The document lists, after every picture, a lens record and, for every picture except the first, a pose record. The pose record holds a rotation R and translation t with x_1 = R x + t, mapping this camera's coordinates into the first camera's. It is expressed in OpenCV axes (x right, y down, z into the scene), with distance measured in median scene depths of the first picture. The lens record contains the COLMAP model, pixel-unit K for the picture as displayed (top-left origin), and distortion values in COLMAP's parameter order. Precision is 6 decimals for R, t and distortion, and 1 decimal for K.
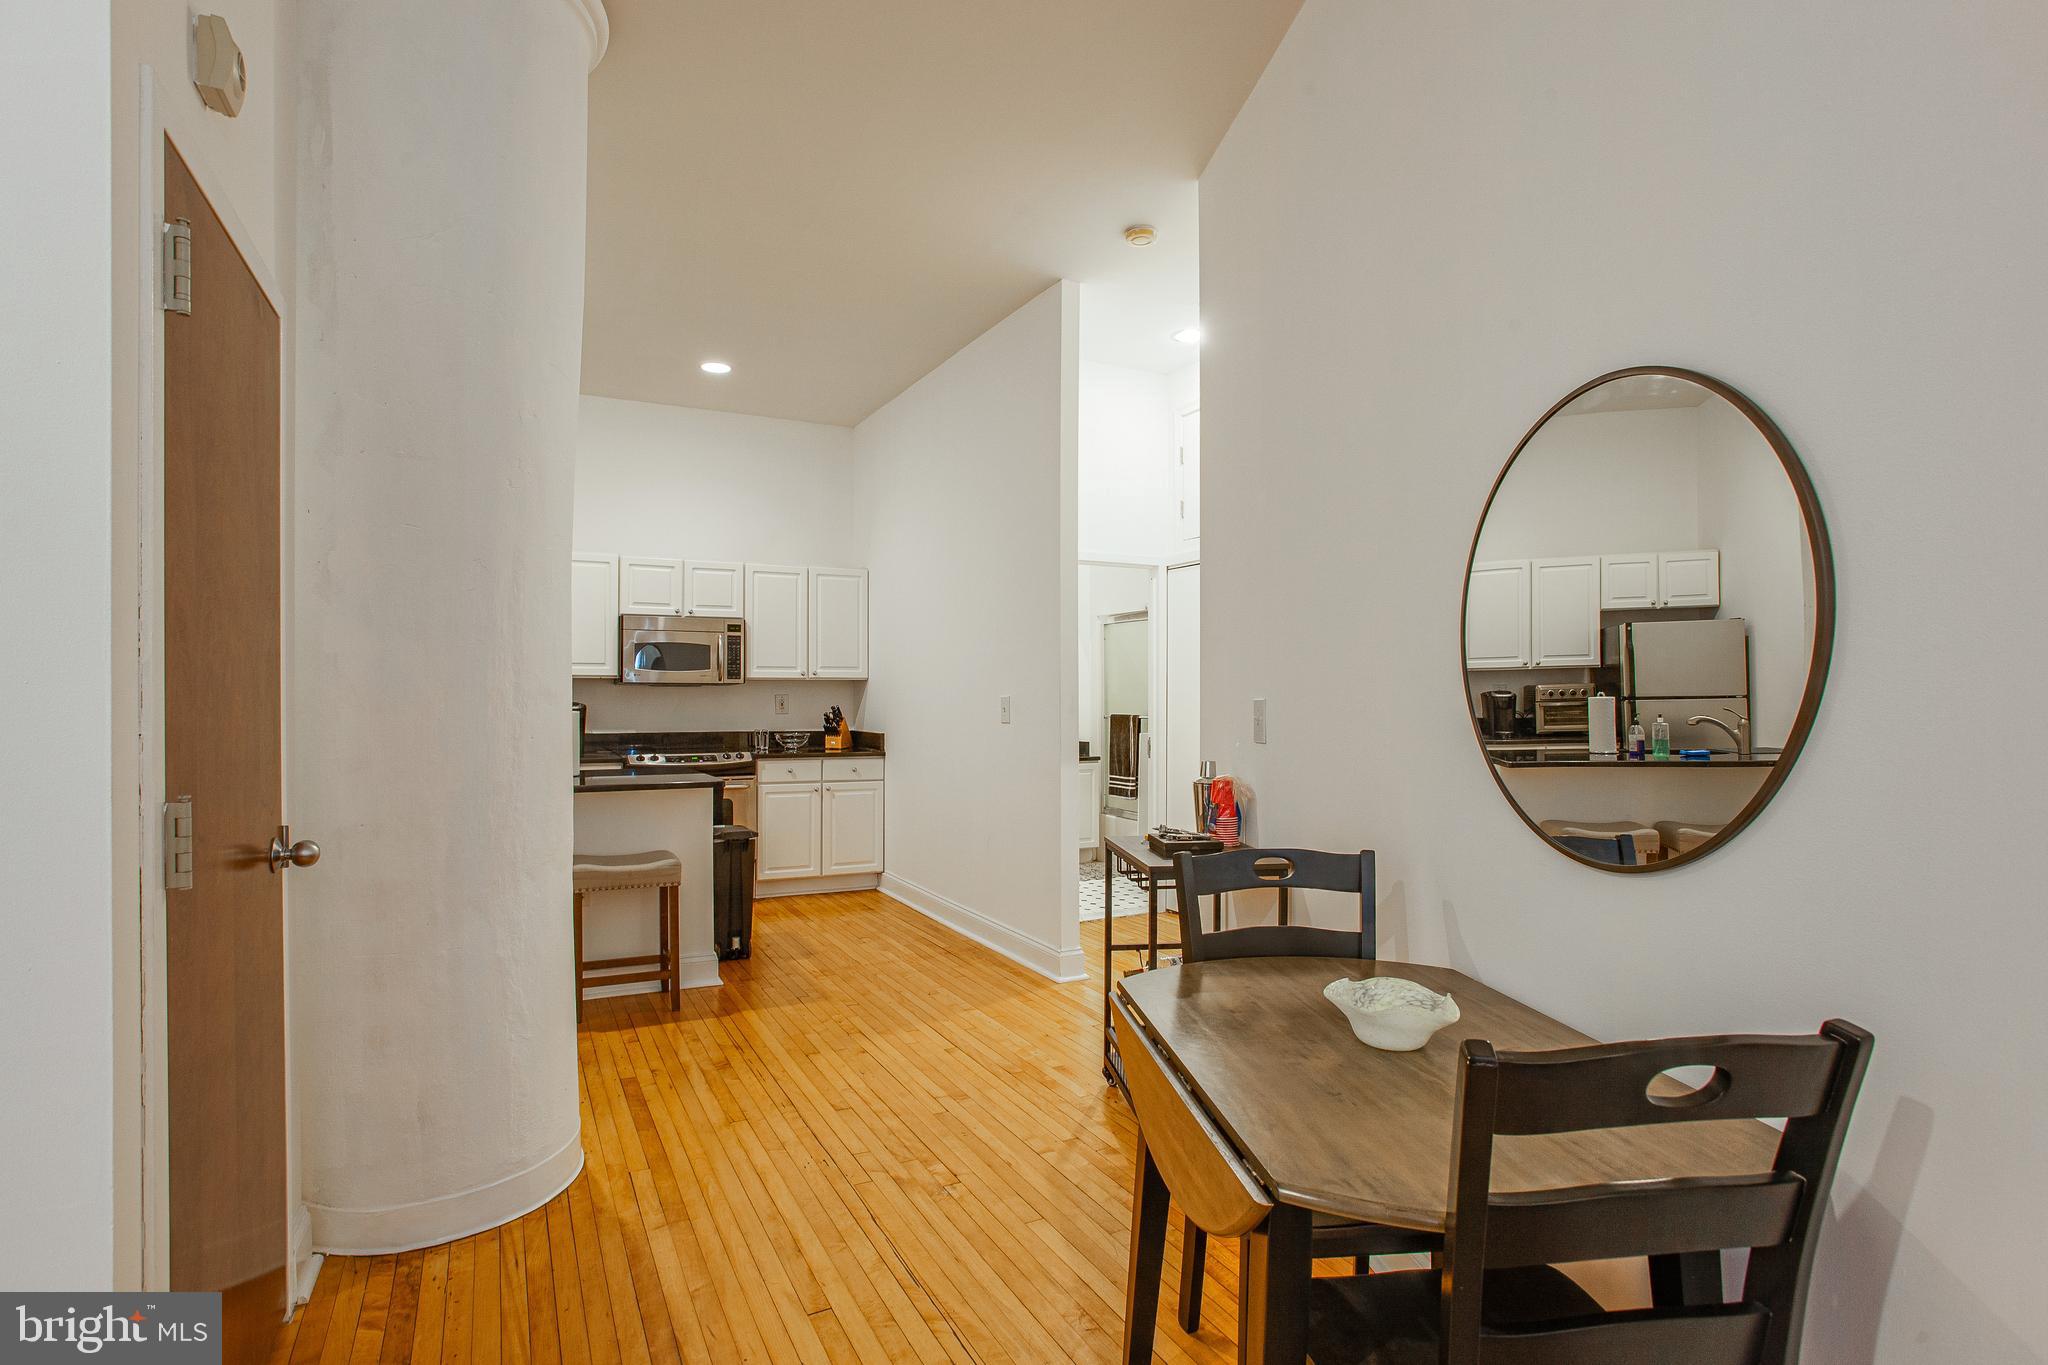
lens RADIAL K [[992.4, 0, 1024.0], [0, 992.4, 682.5], [0, 0, 1]] dist [-0.061732, 0.025693]
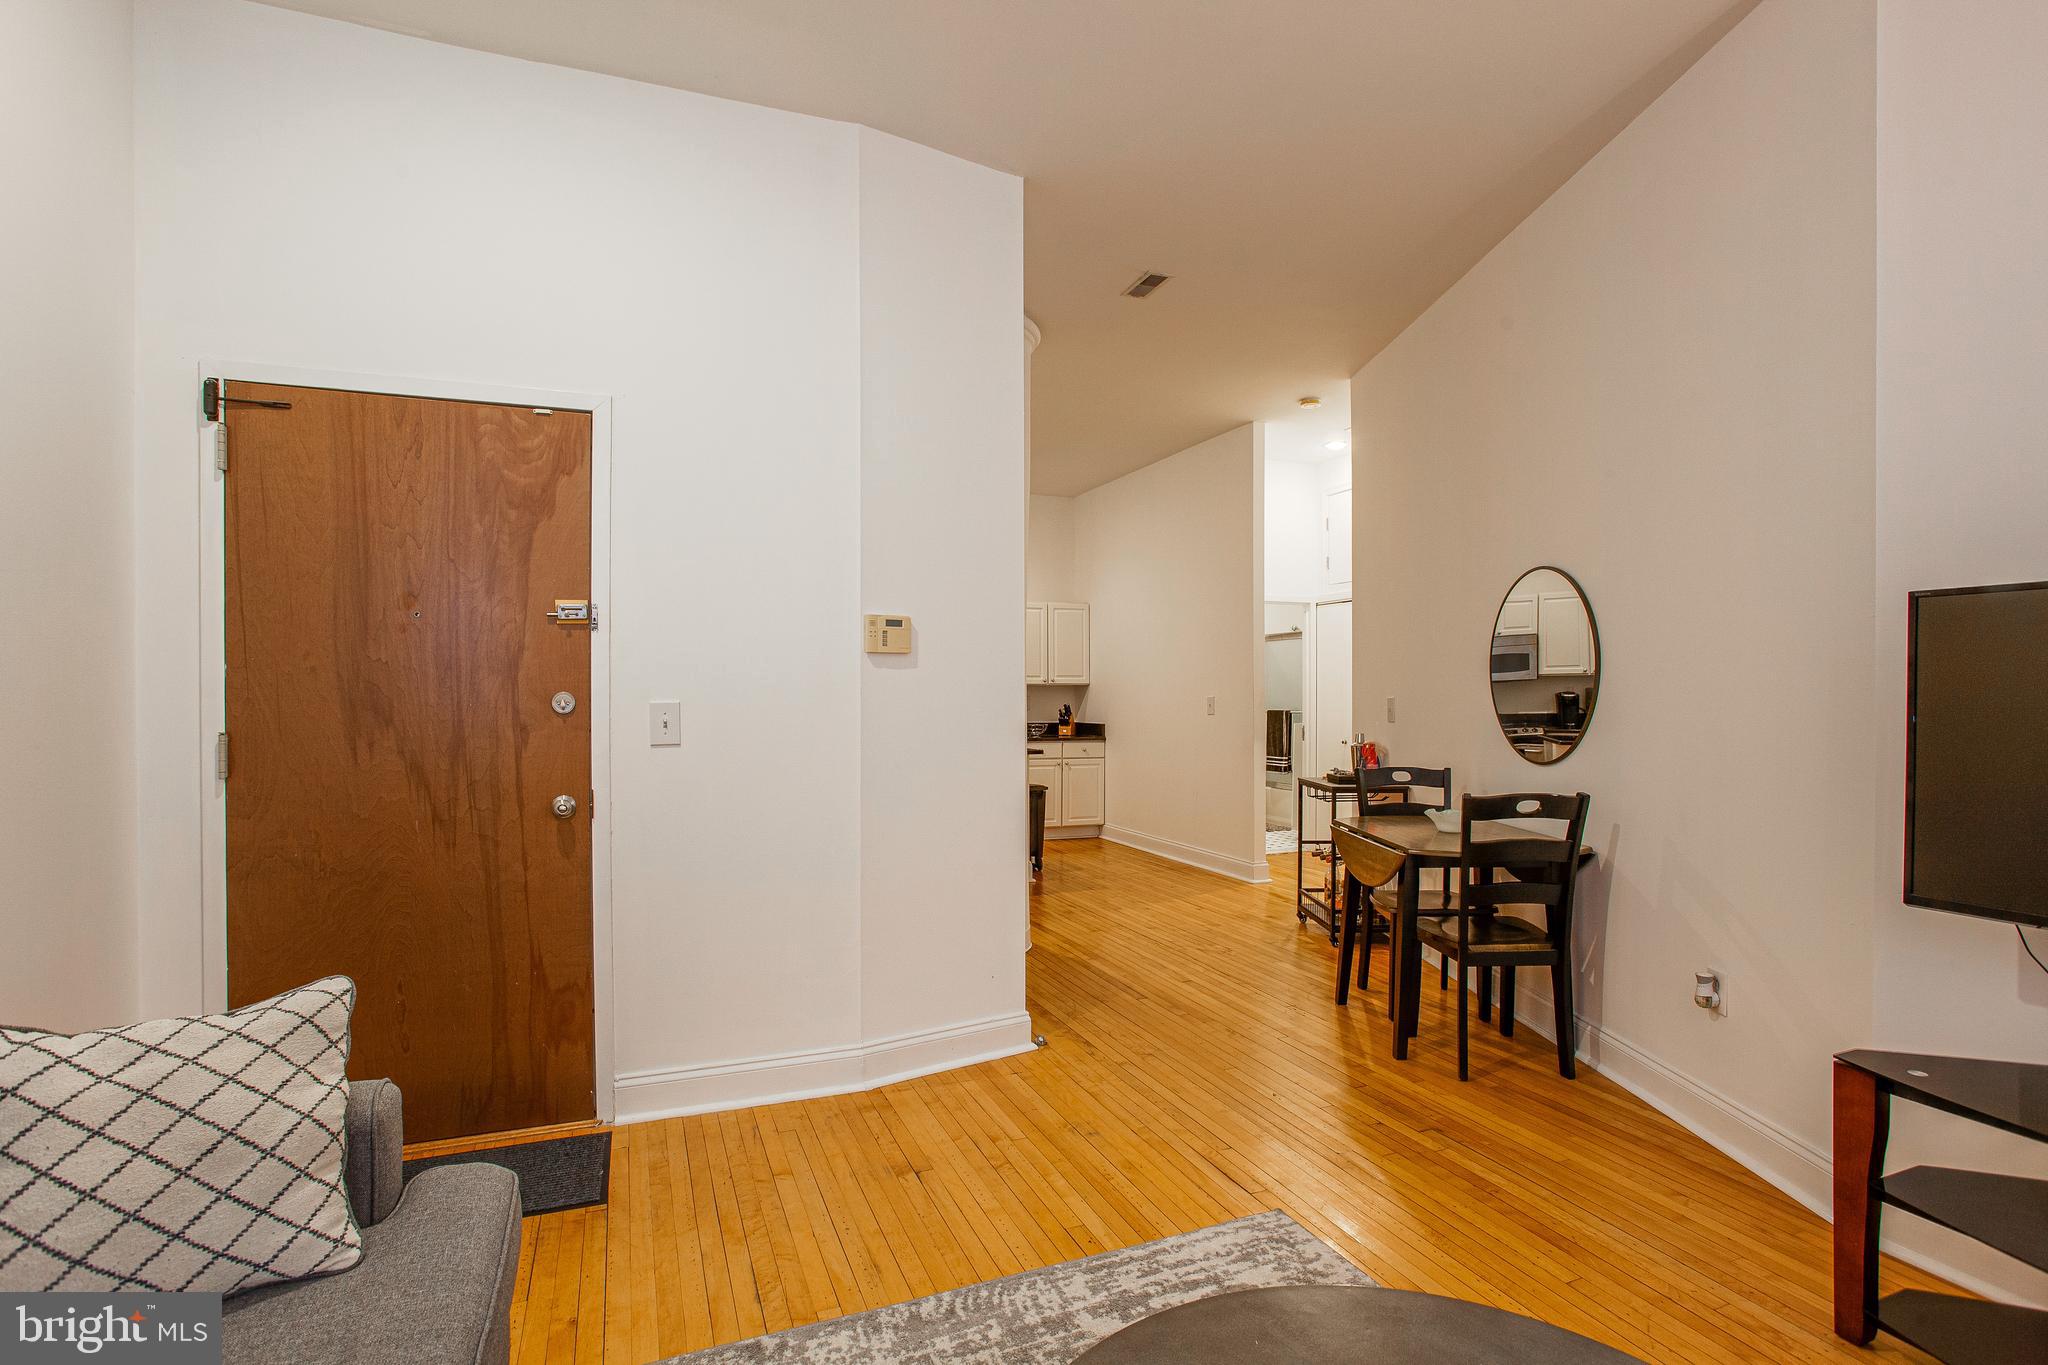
lens RADIAL K [[992.4, 0, 1024.0], [0, 992.4, 682.5], [0, 0, 1]] dist [-0.038408, 0.025224]
pose [[0.994469, -0.003211, -0.104984, -0.111696], [0.002927, 0.999992, -0.002860, -0.002769], [0.104993, 0.002537, 0.994470, -0.402039]]
